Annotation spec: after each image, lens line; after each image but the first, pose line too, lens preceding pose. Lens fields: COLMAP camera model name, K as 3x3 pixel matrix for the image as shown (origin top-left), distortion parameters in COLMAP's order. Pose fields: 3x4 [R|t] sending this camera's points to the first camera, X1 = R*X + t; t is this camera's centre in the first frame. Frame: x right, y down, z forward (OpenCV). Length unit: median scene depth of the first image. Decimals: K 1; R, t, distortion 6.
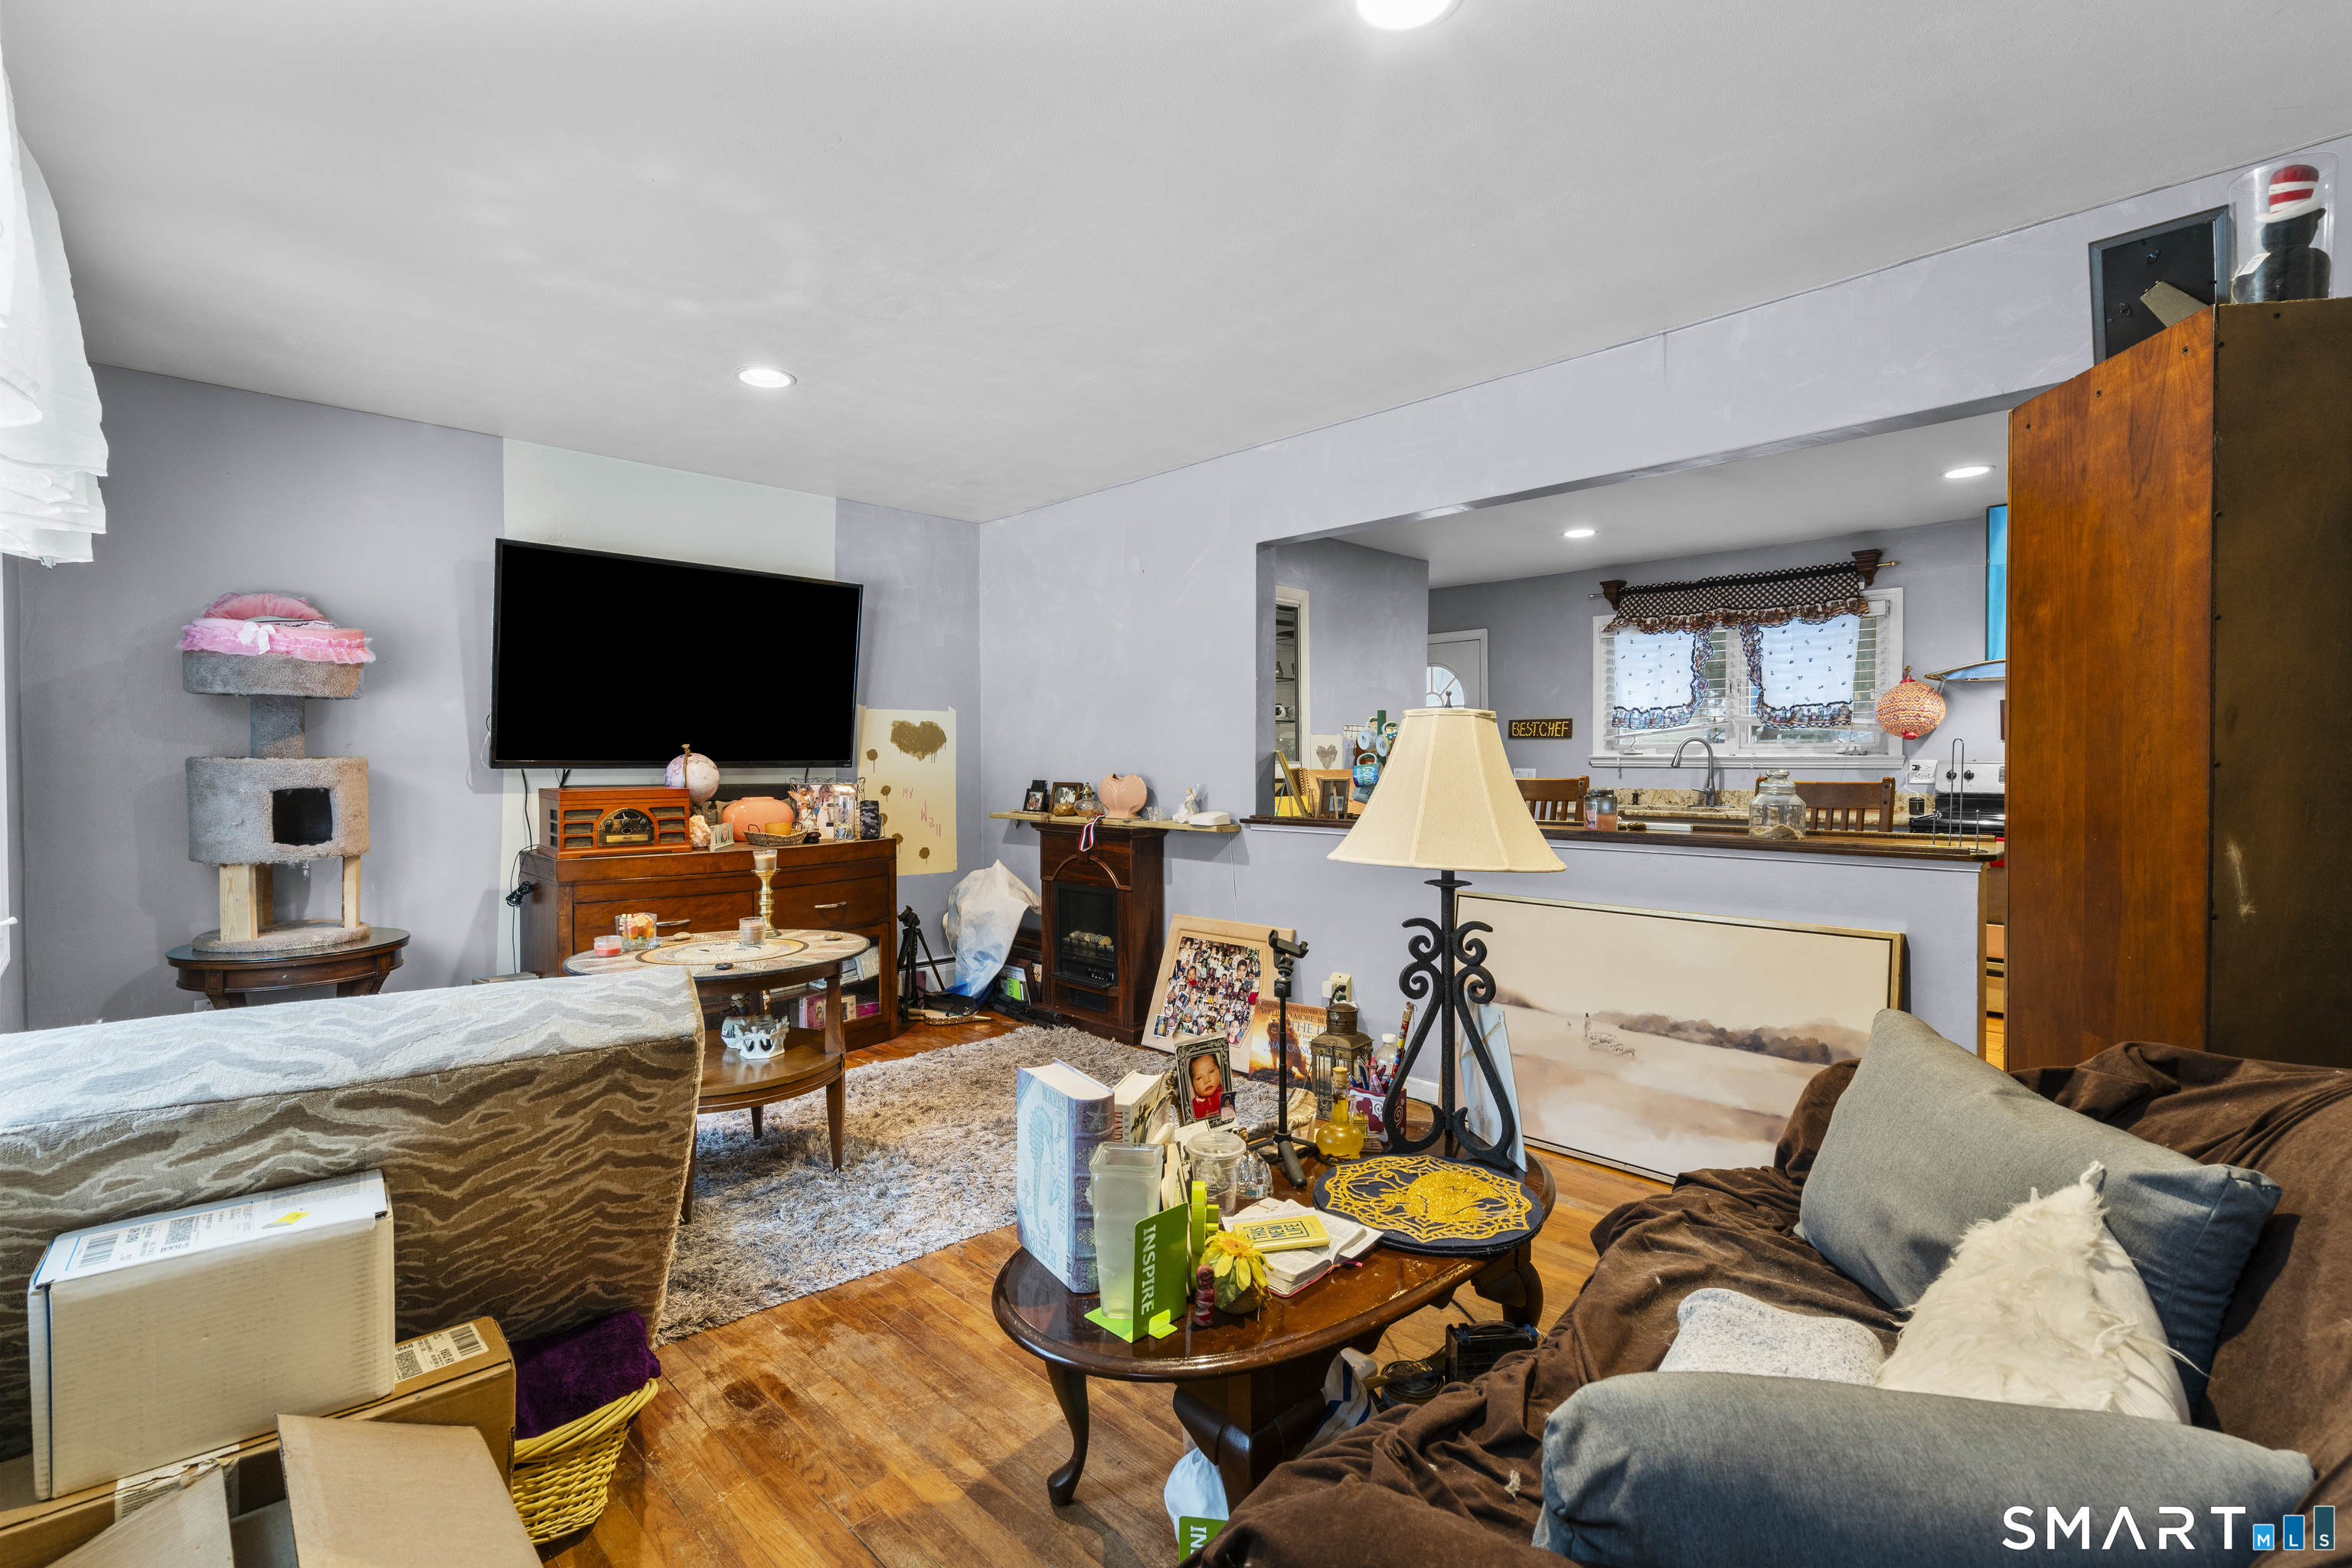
lens RADIAL K [[1064.0, 0, 1179.9], [0, 1064.0, 778.5], [0, 0, 1]] dist [-0.001741, 0.003609]
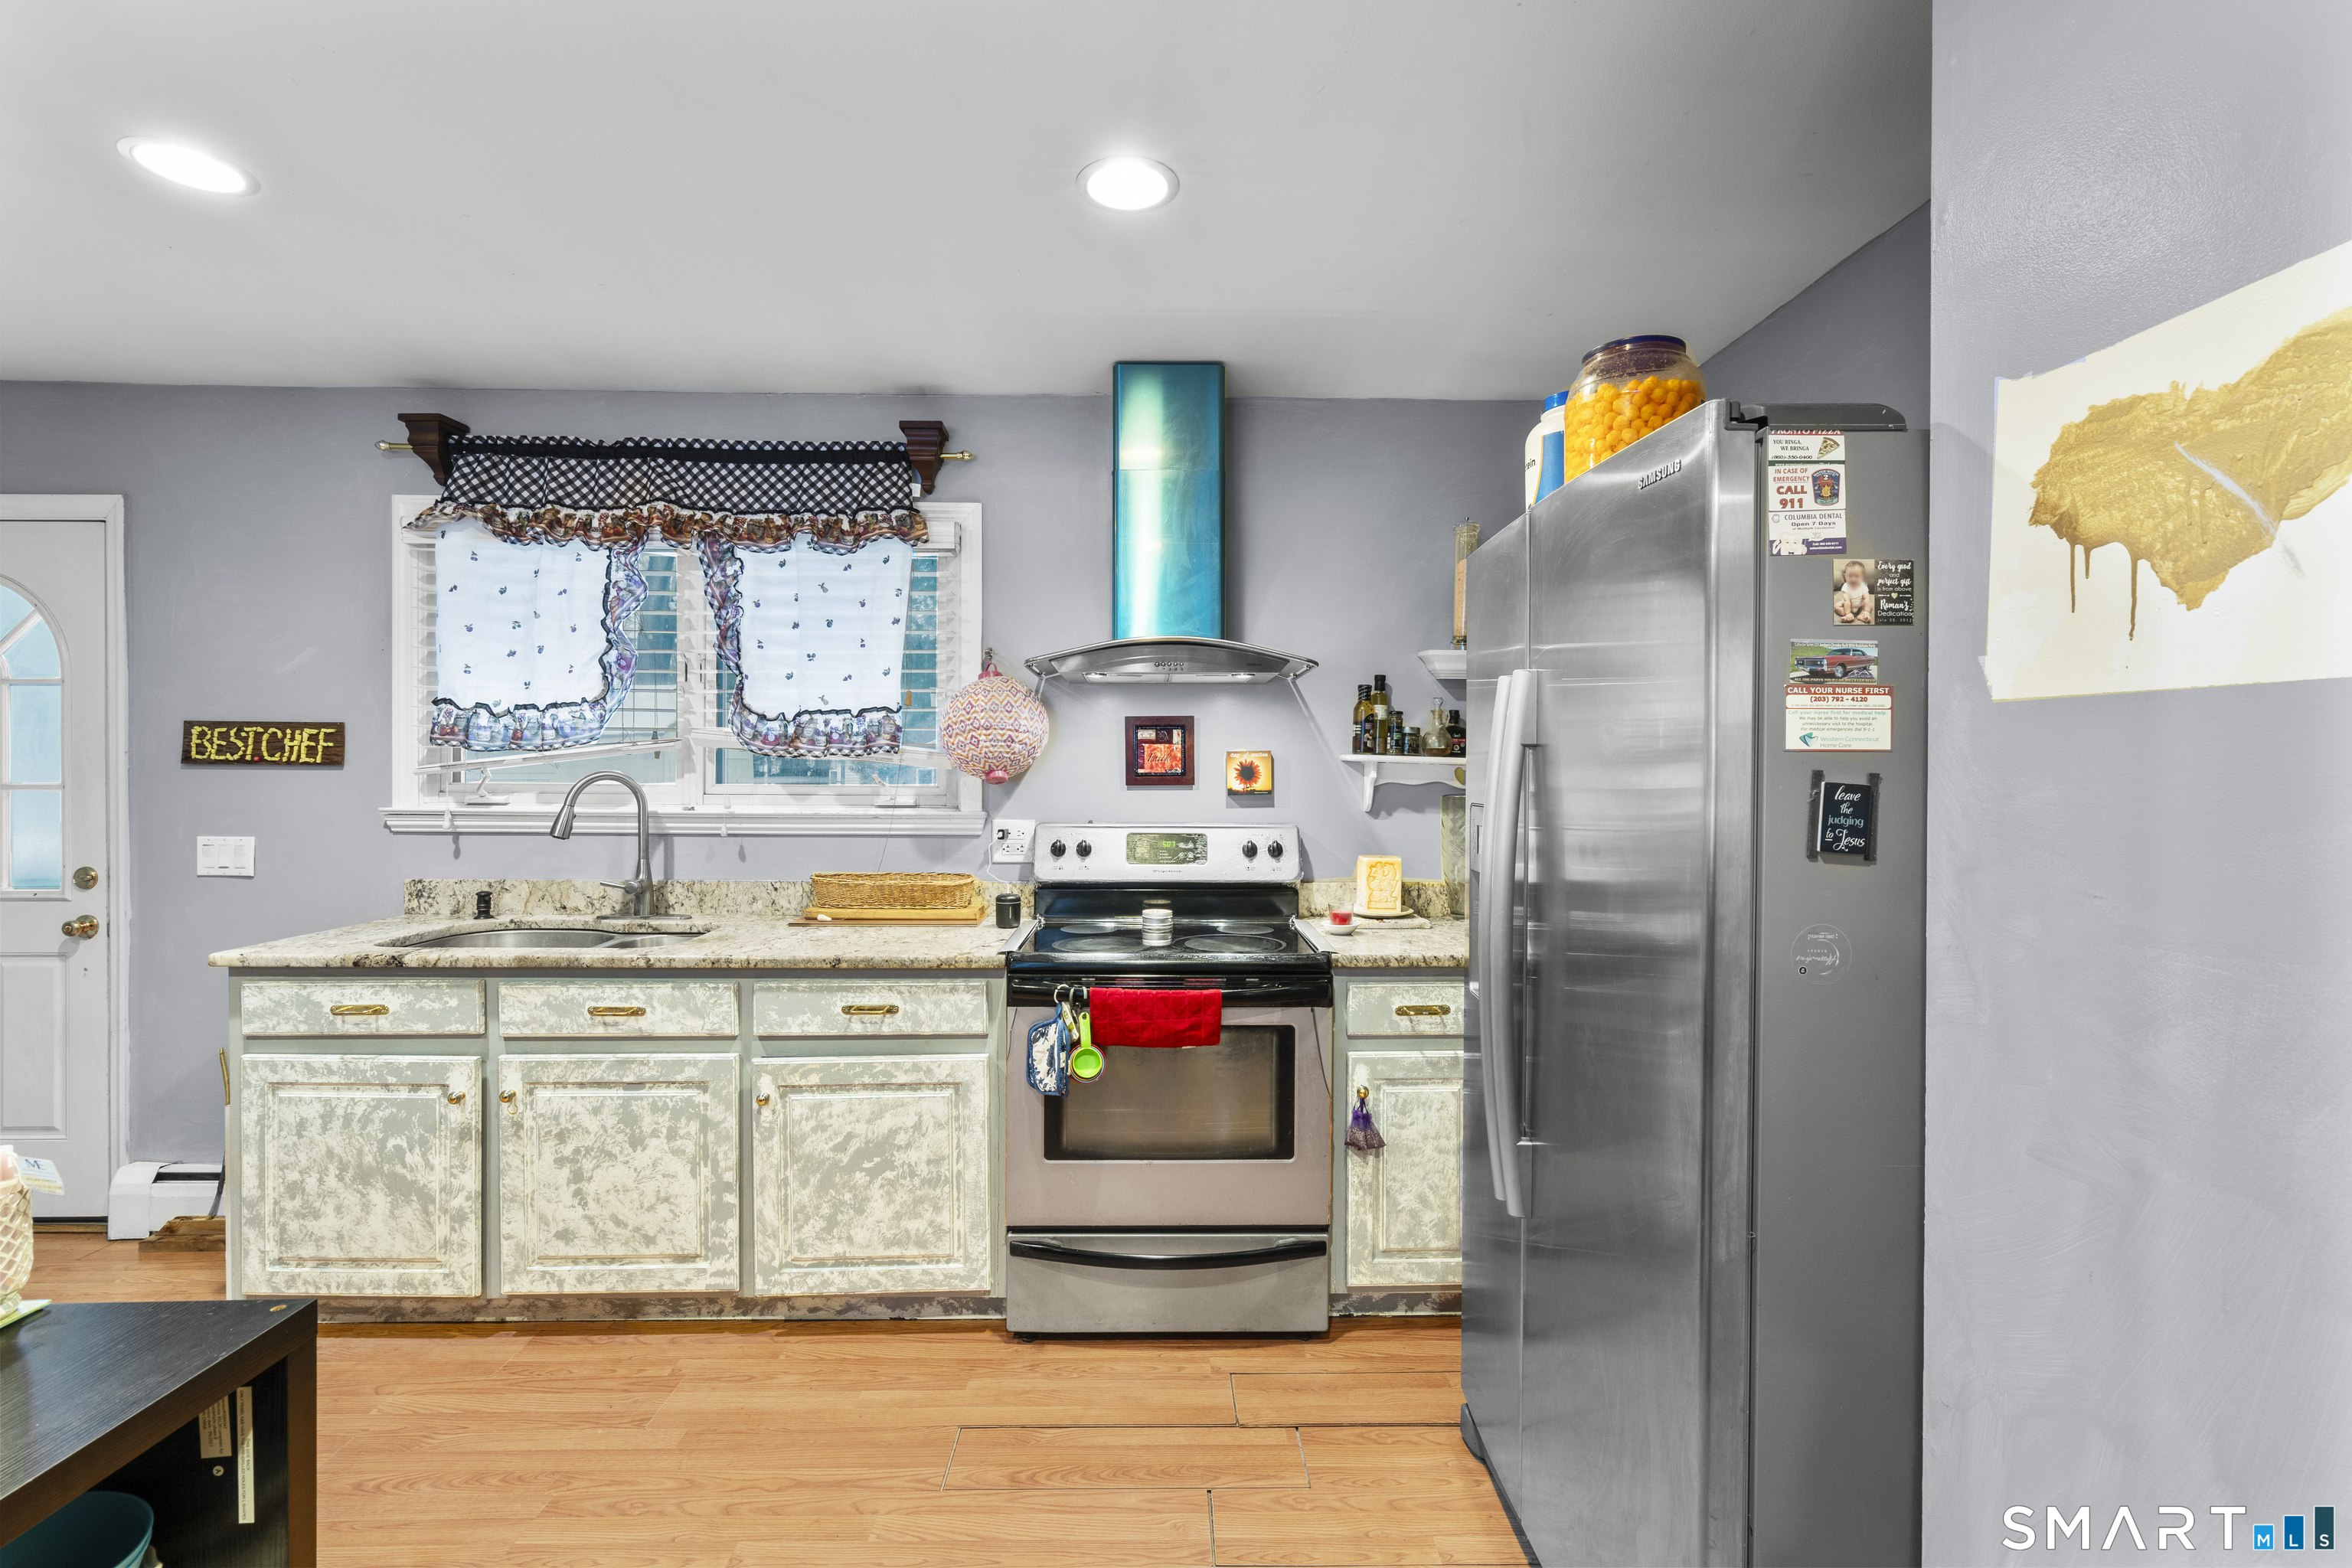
lens RADIAL K [[1064.0, 0, 1173.0], [0, 1064.0, 776.2], [0, 0, 1]] dist [-0.001741, 0.003609]
pose [[0.694366, 0.004273, 0.719610, 0.345081], [0.007042, 0.999894, -0.012733, -0.031300], [-0.719588, 0.013909, 0.694262, 0.535756]]
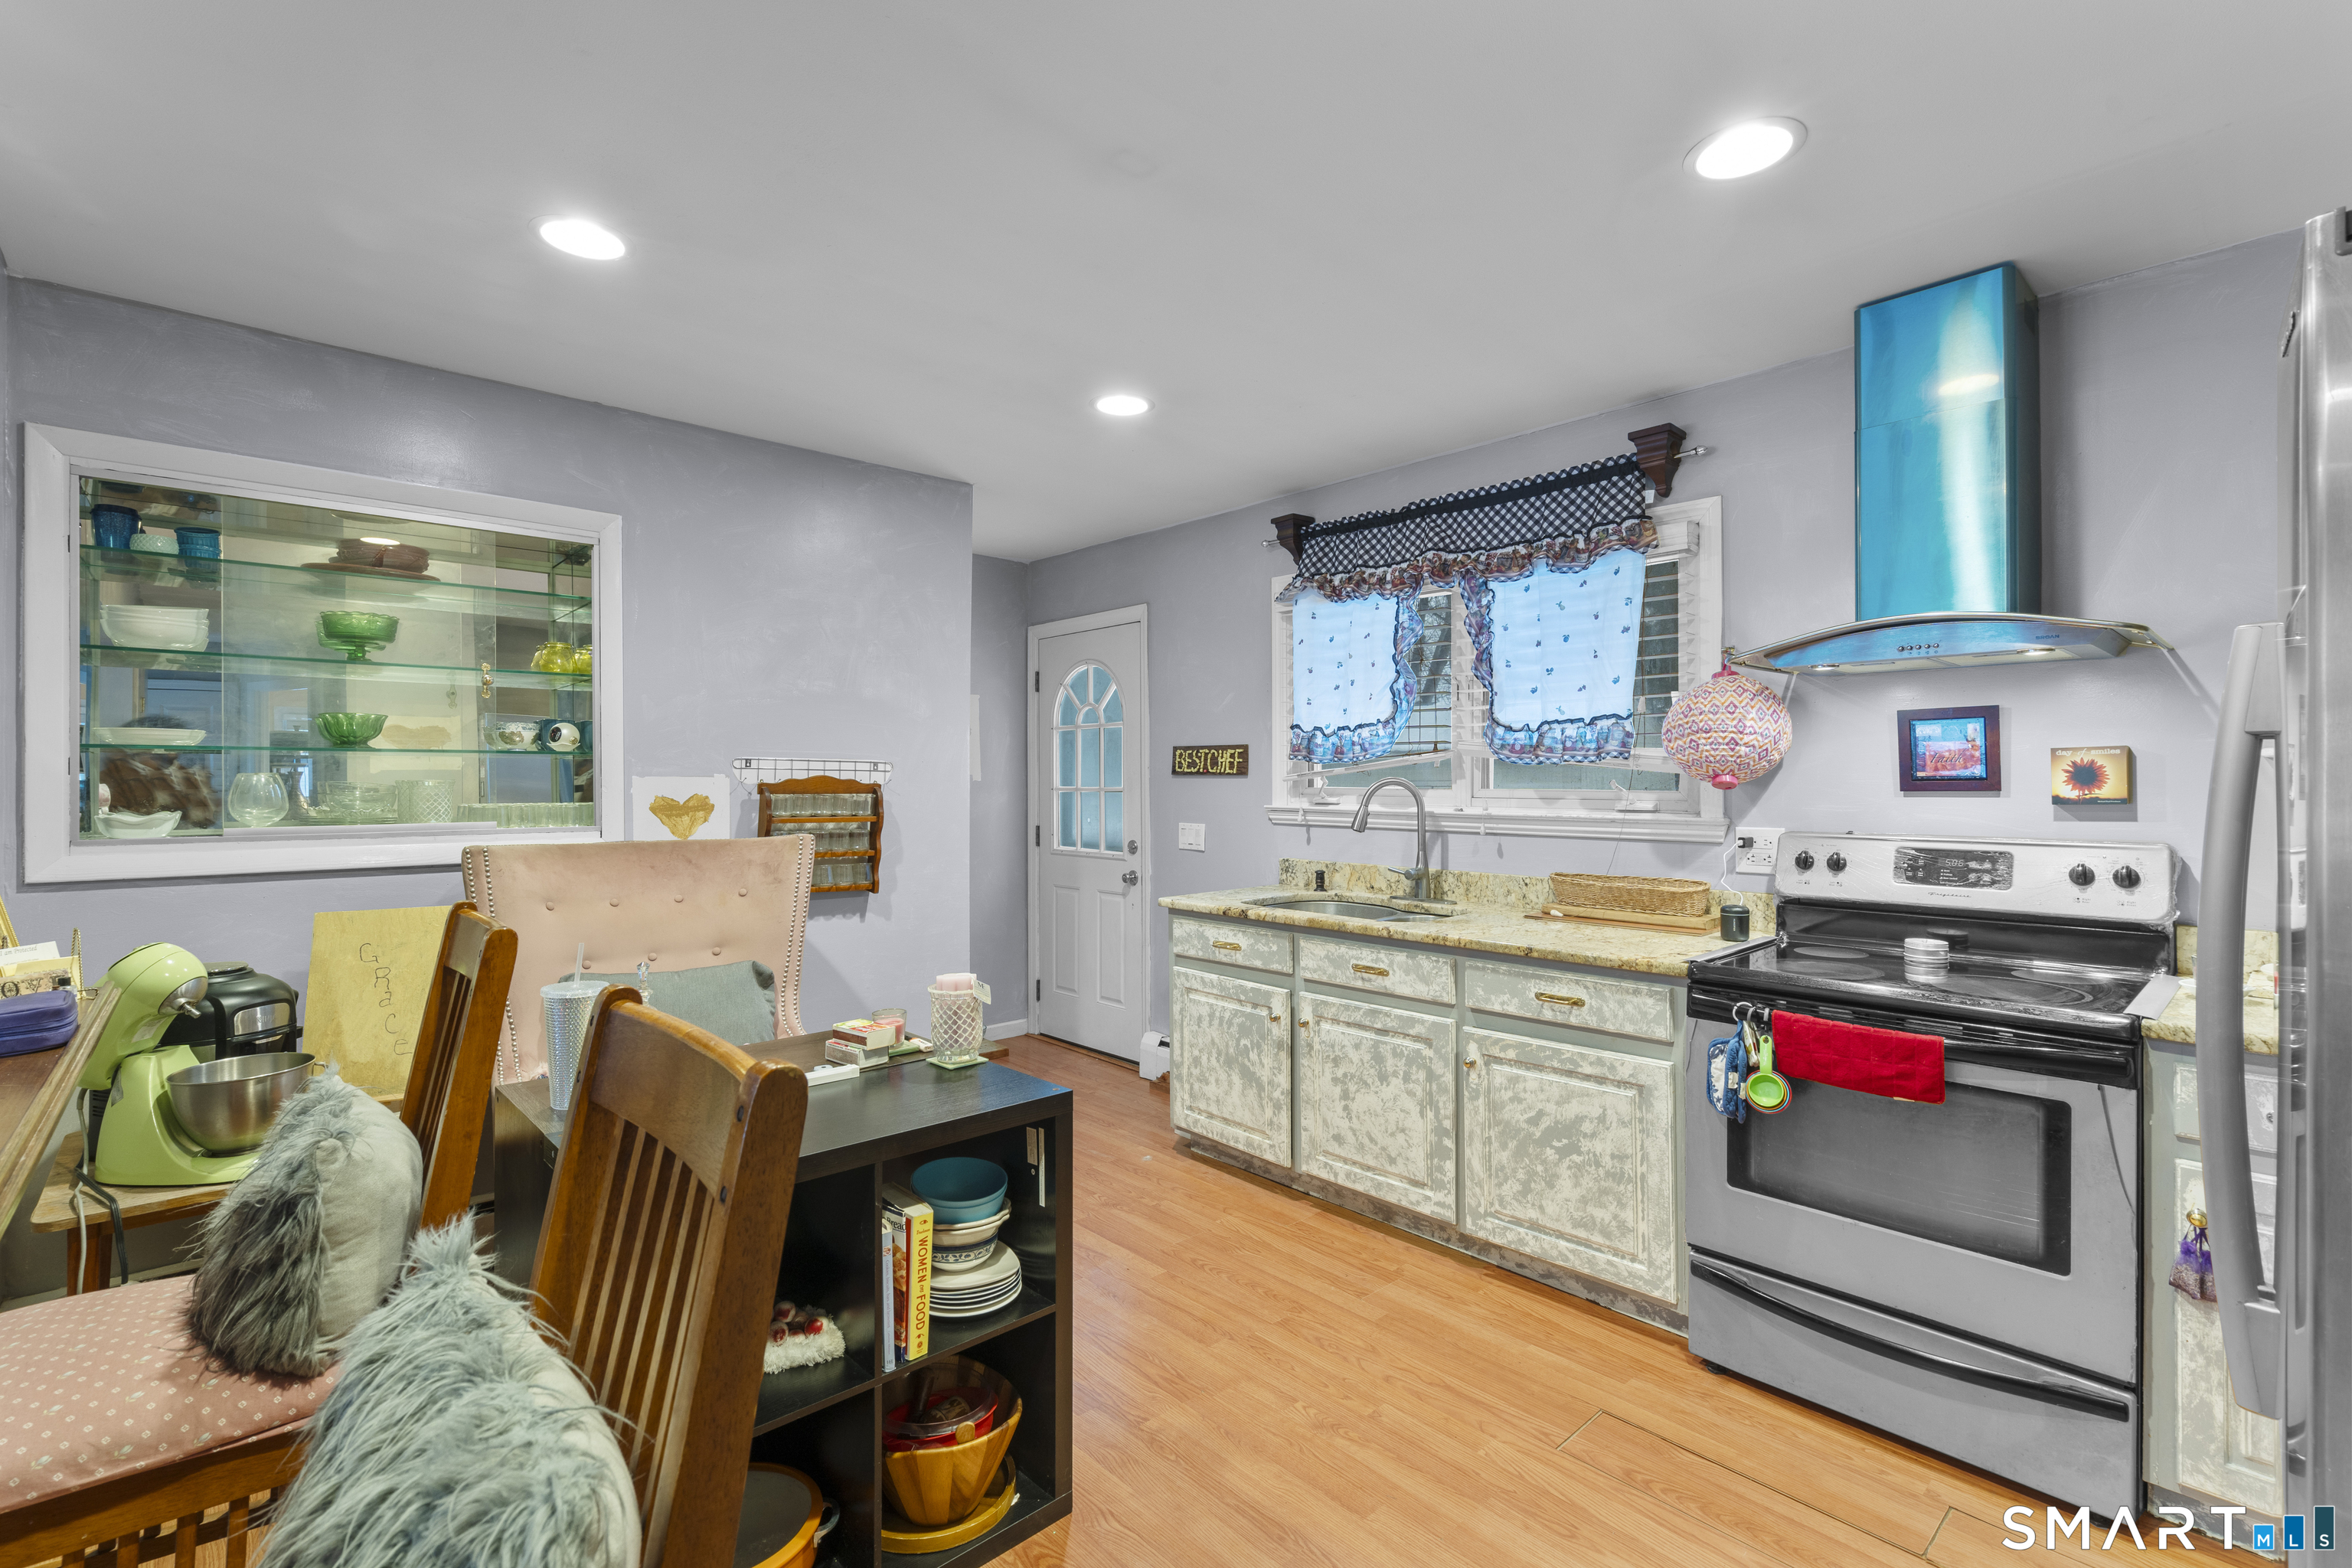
lens RADIAL K [[1064.0, 0, 1174.1], [0, 1064.0, 772.8], [0, 0, 1]] dist [-0.001741, 0.003609]
pose [[0.998660, 0.000800, -0.051747, 0.425374], [-0.002035, 0.999714, -0.023822, -0.030030], [0.051713, 0.023895, 0.998376, 0.454714]]
